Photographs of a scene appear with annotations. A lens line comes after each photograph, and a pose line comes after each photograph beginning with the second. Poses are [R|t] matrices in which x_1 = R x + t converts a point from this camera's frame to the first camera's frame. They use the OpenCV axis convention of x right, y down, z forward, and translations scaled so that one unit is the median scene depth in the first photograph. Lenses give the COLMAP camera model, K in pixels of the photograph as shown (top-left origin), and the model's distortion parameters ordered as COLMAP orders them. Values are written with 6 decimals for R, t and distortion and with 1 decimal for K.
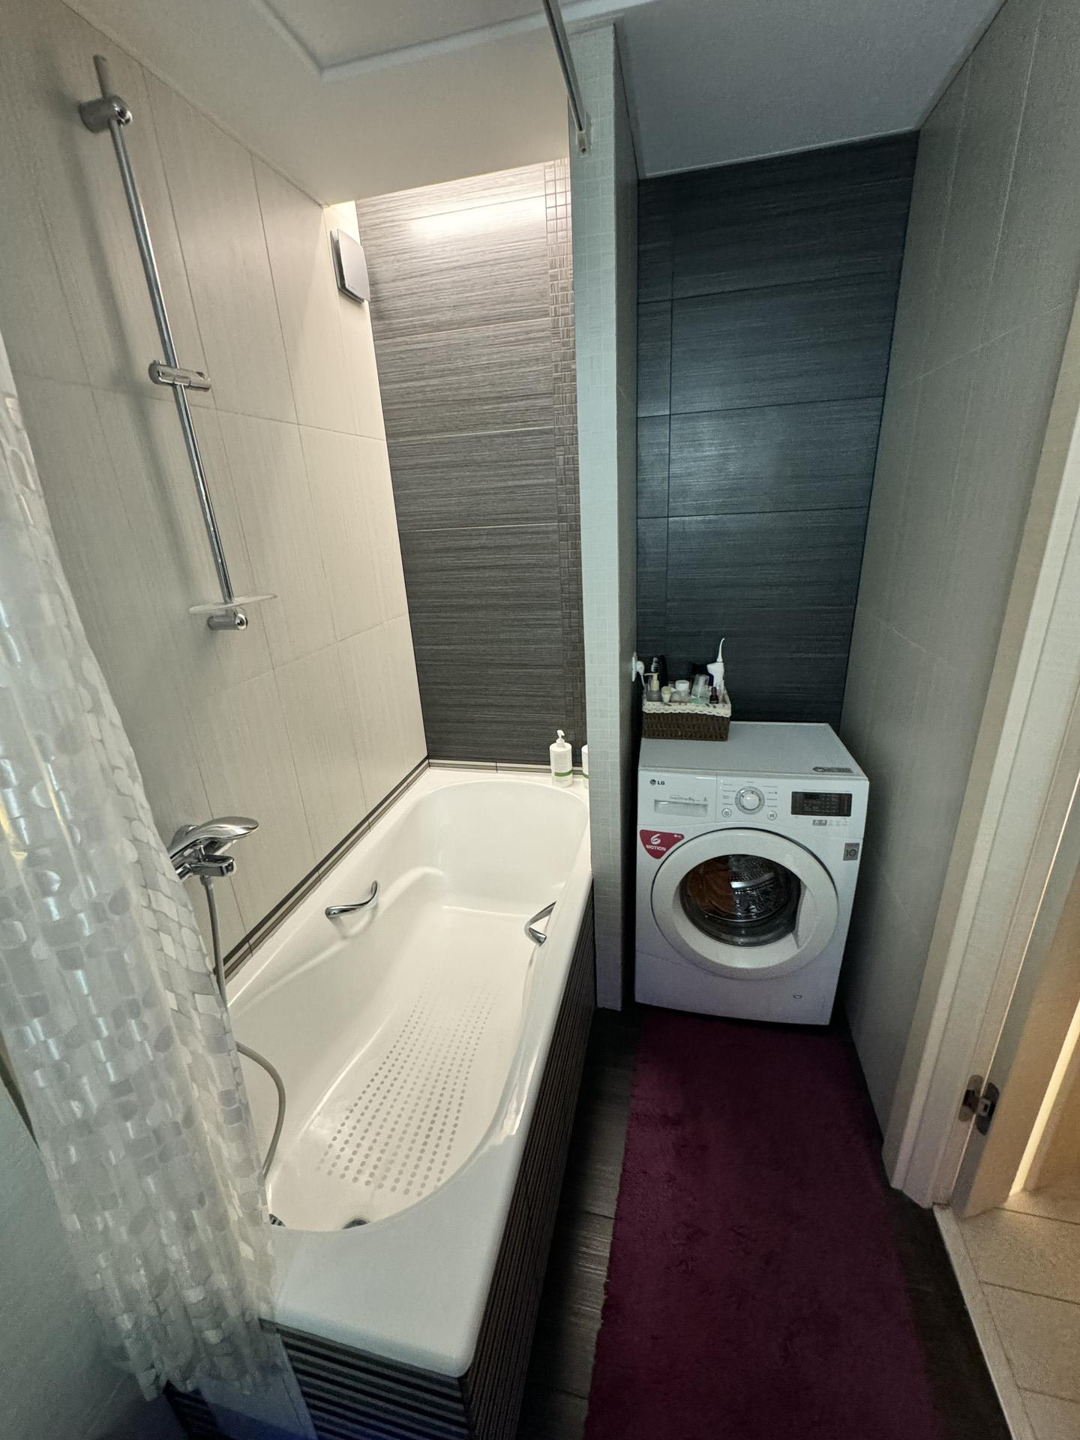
lens RADIAL K [[574.1, 0, 537.7], [0, 574.1, 725.7], [0, 0, 1]] dist [-0.004252, 0.000924]
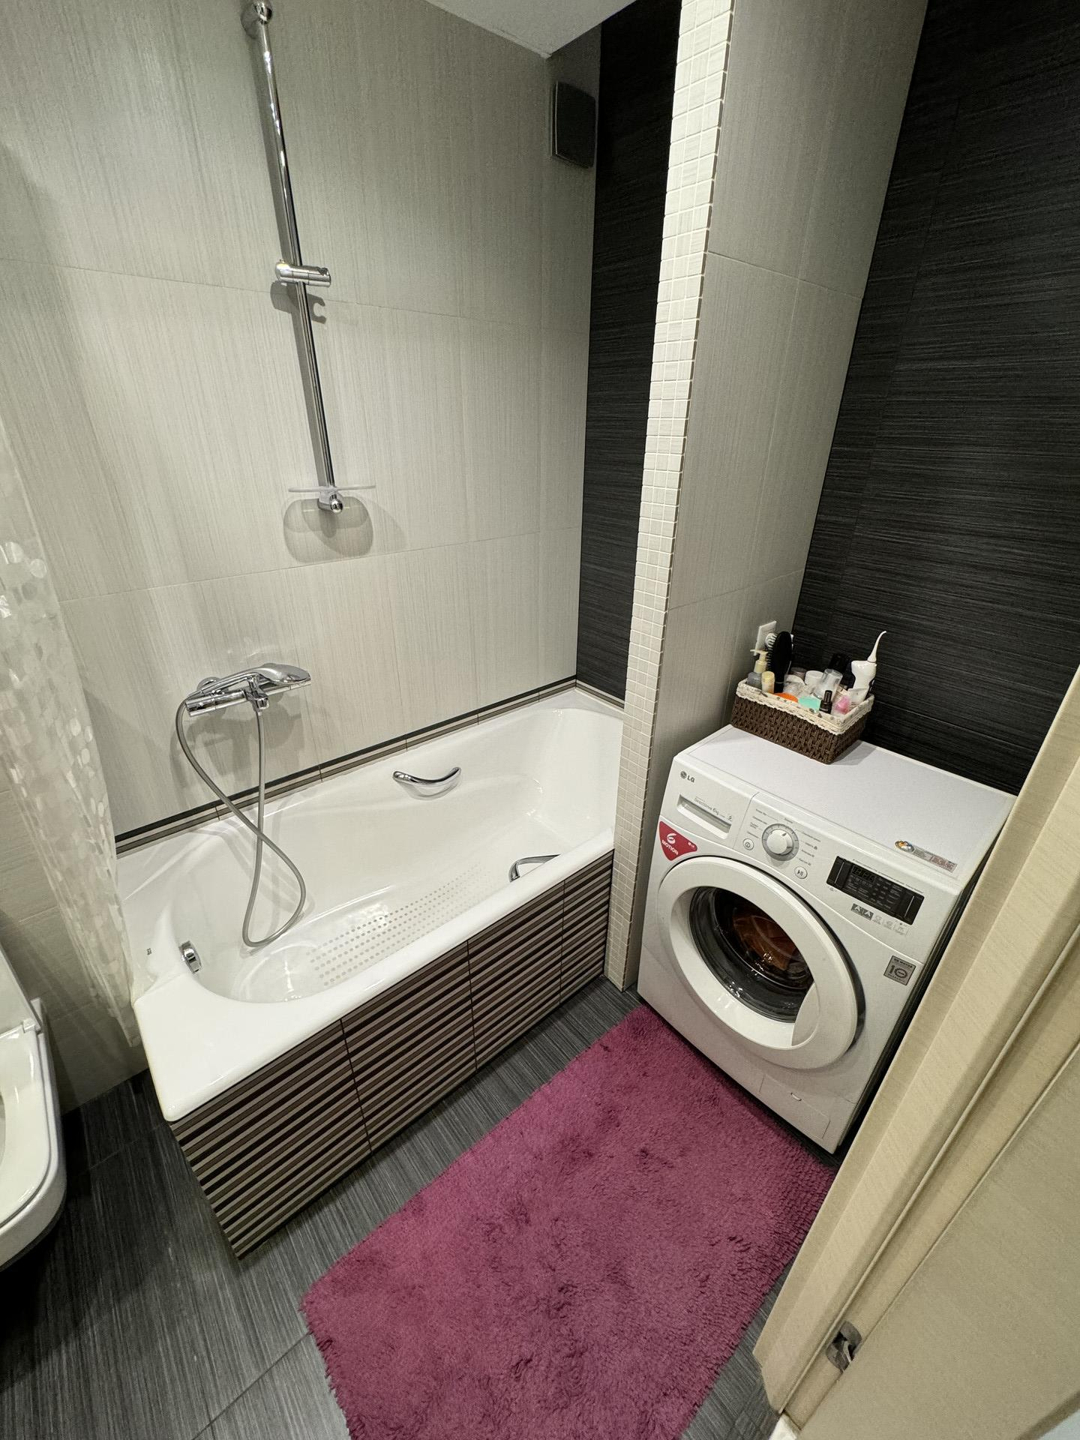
lens RADIAL K [[574.1, 0, 537.8], [0, 574.1, 722.3], [0, 0, 1]] dist [-0.004252, 0.000924]
pose [[0.807286, 0.326692, -0.491490, 0.405916], [-0.255681, 0.944199, 0.207642, -0.091363], [0.531899, -0.041962, 0.845767, 0.175332]]
